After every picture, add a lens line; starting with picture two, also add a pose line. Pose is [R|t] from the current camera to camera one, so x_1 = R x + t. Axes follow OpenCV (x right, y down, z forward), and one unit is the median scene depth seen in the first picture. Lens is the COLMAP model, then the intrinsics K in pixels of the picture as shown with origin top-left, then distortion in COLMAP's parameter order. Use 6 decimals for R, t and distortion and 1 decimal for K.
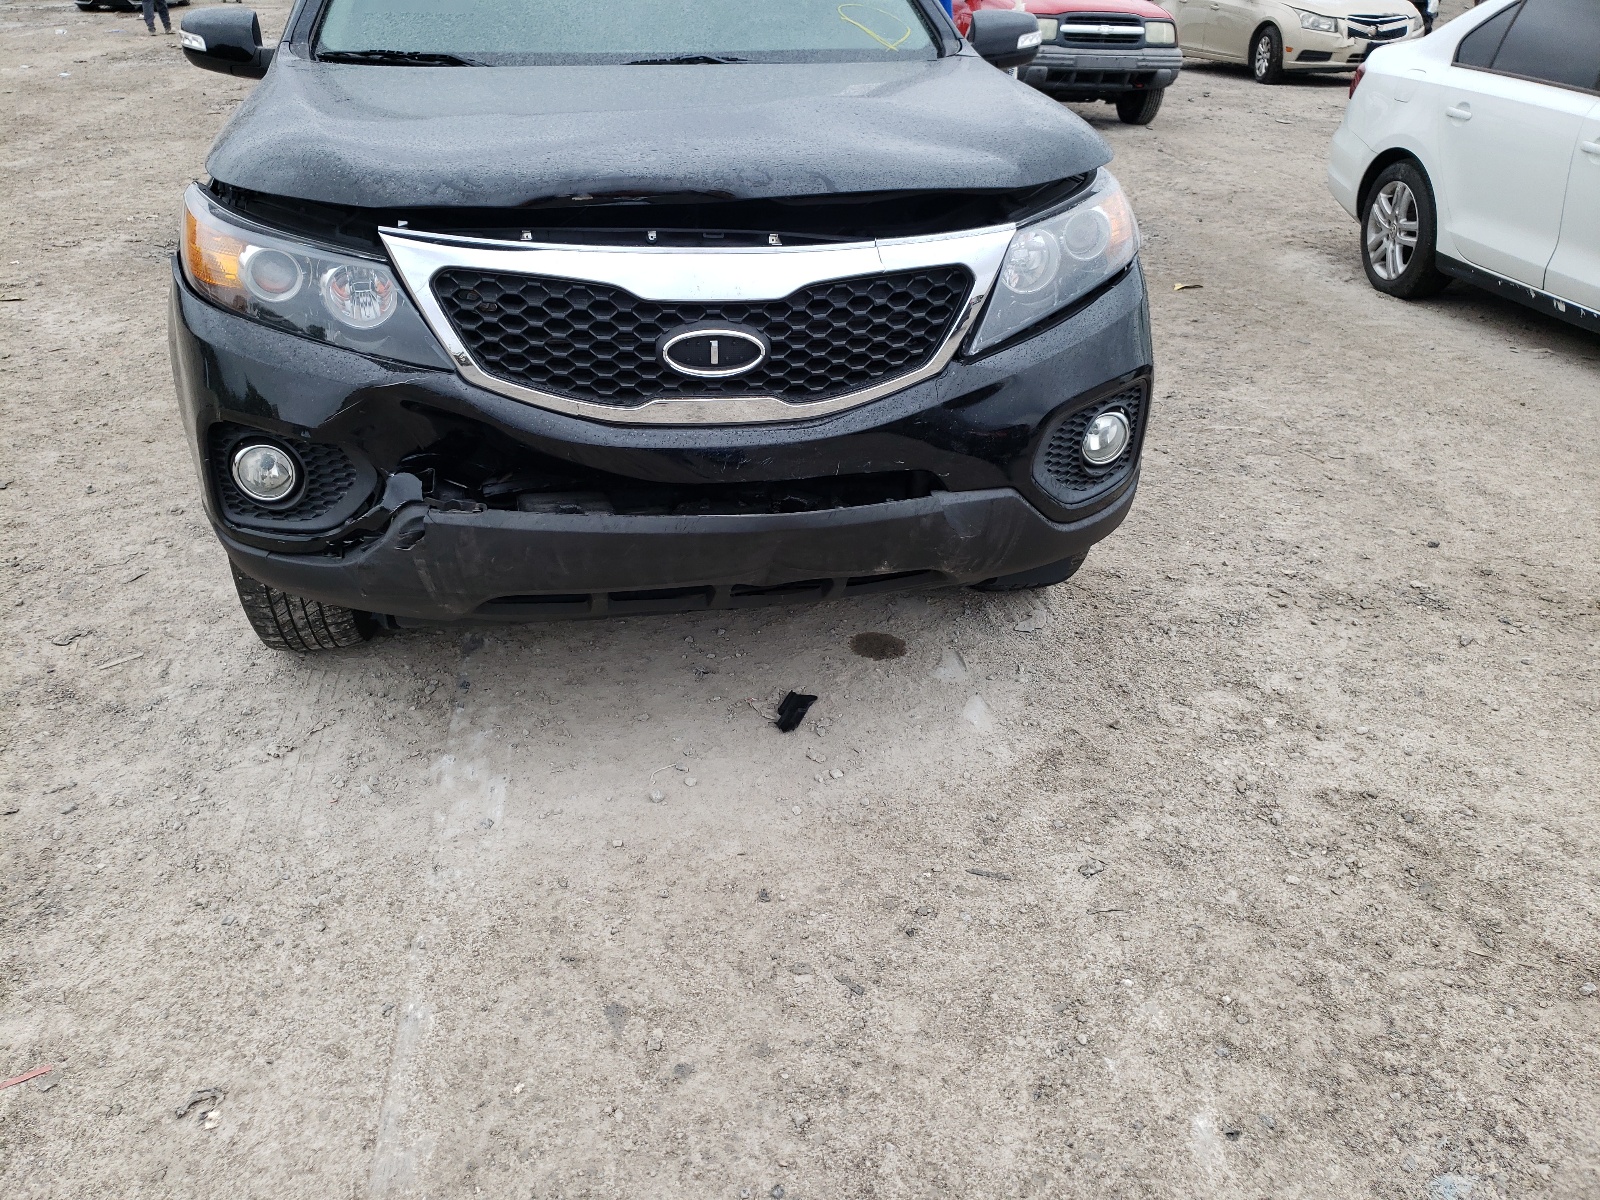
lens RADIAL K [[1180.4, 0, 785.4], [0, 1180.4, 601.6], [0, 0, 1]] dist [0.049549, -0.006809]
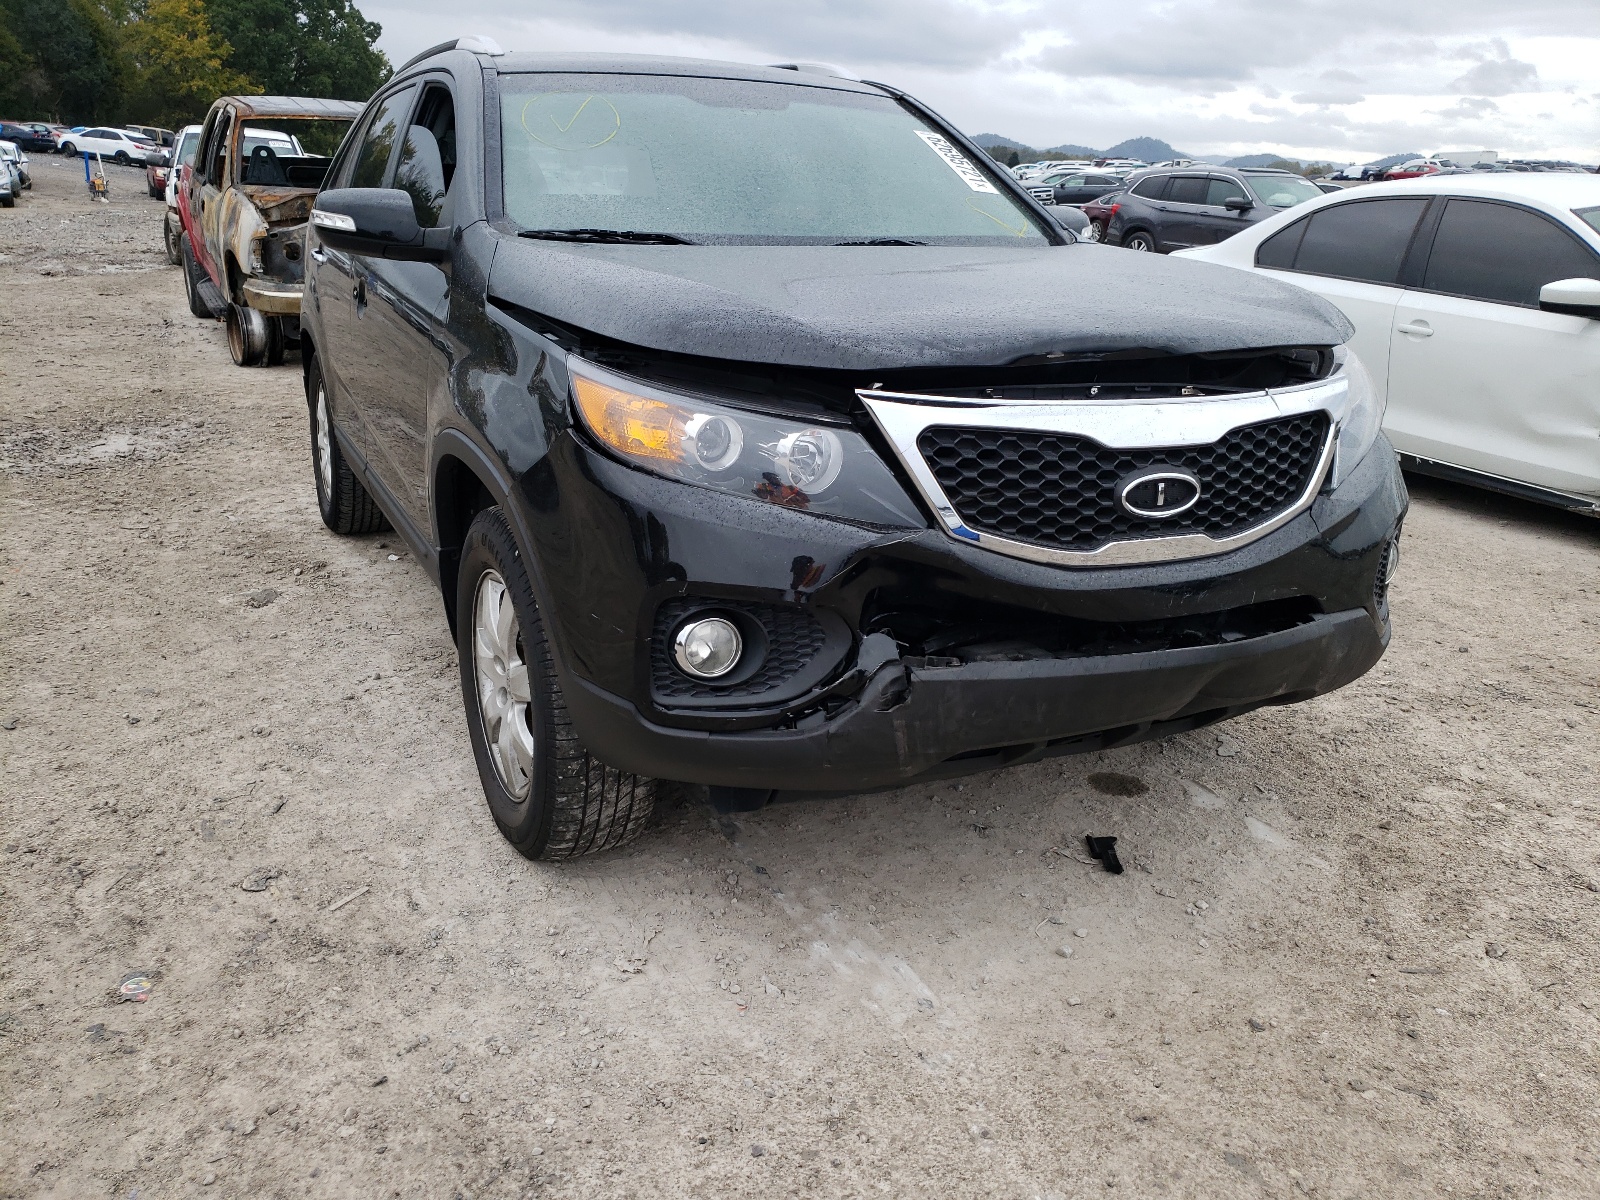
lens RADIAL K [[1195.6, 0, 800.5], [0, 1195.6, 624.5], [0, 0, 1]] dist [0.123102, -0.185267]
pose [[0.955571, -0.075121, 0.285028, -0.662806], [0.113558, 0.986160, -0.120799, -0.003958], [-0.272009, 0.147799, 0.950877, 0.082397]]
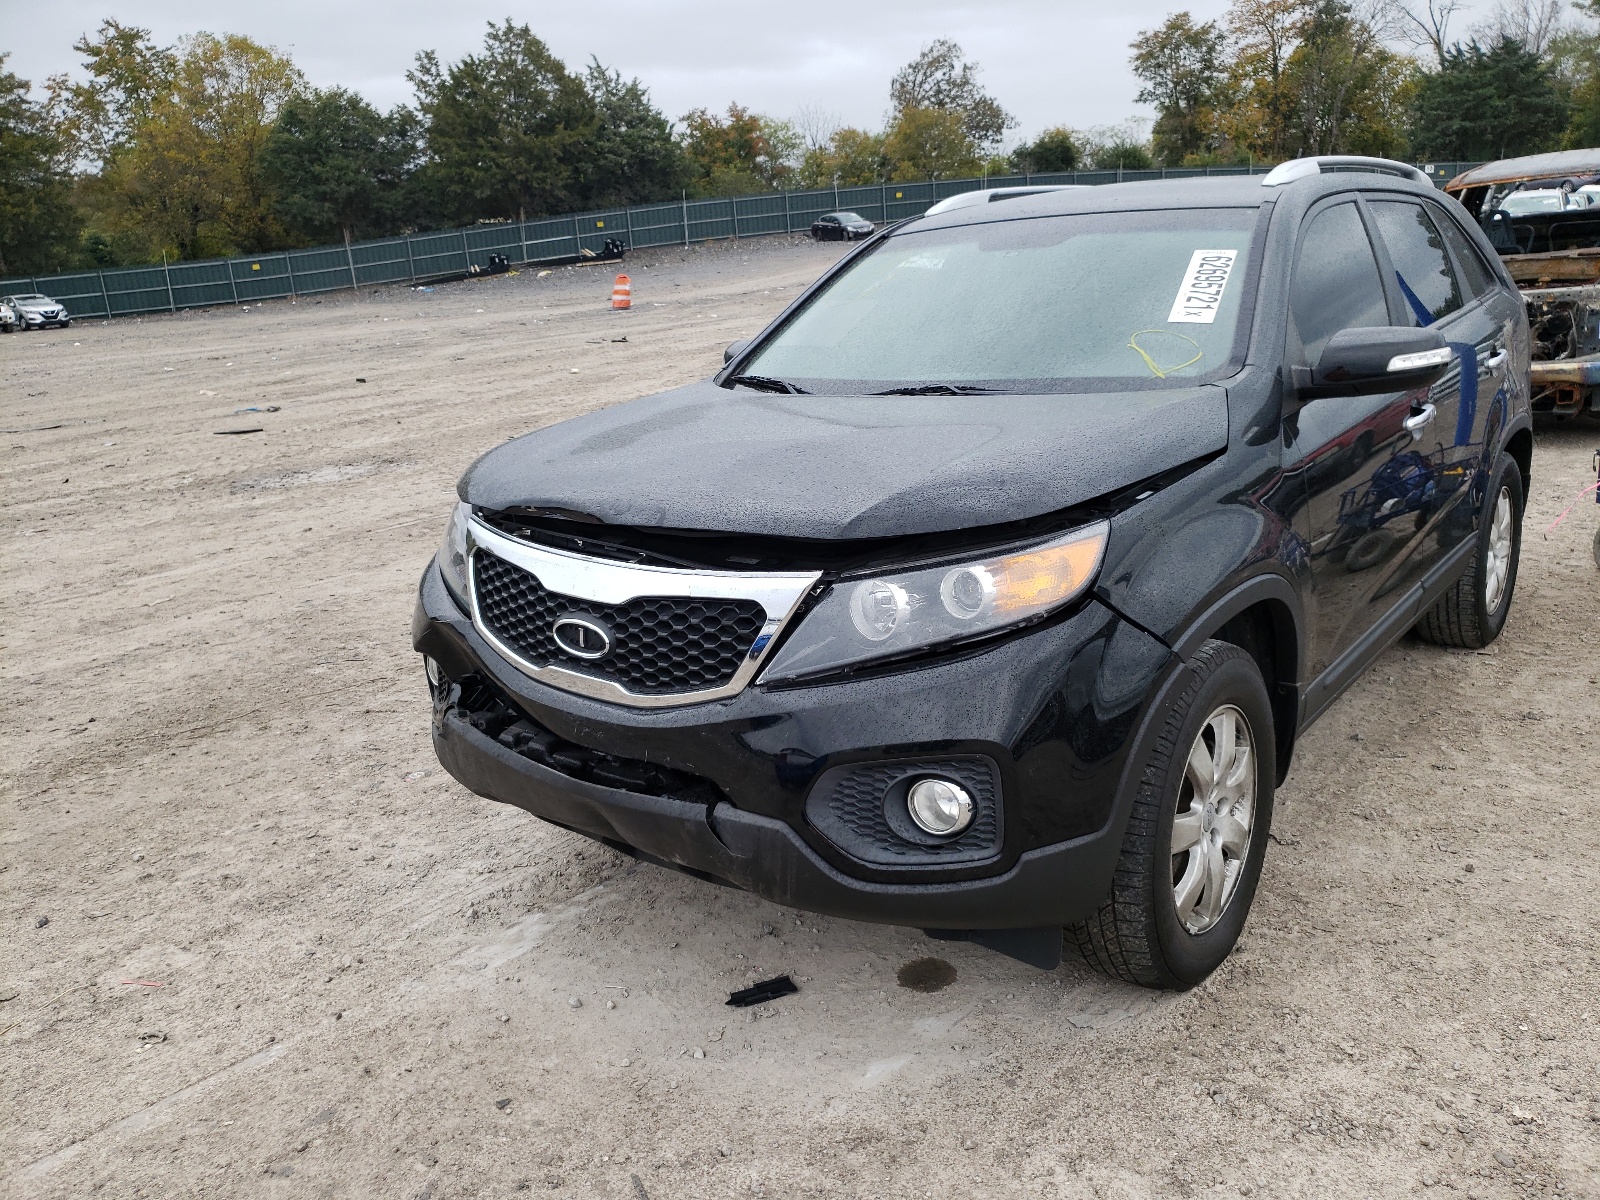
lens RADIAL K [[1195.6, 0, 800.5], [0, 1195.6, 624.5], [0, 0, 1]] dist [0.123102, -0.185267]
pose [[0.665192, 0.163932, -0.728454, 0.969869], [-0.287139, 0.956740, -0.046897, -0.225350], [0.689253, 0.240364, 0.683488, 0.296023]]
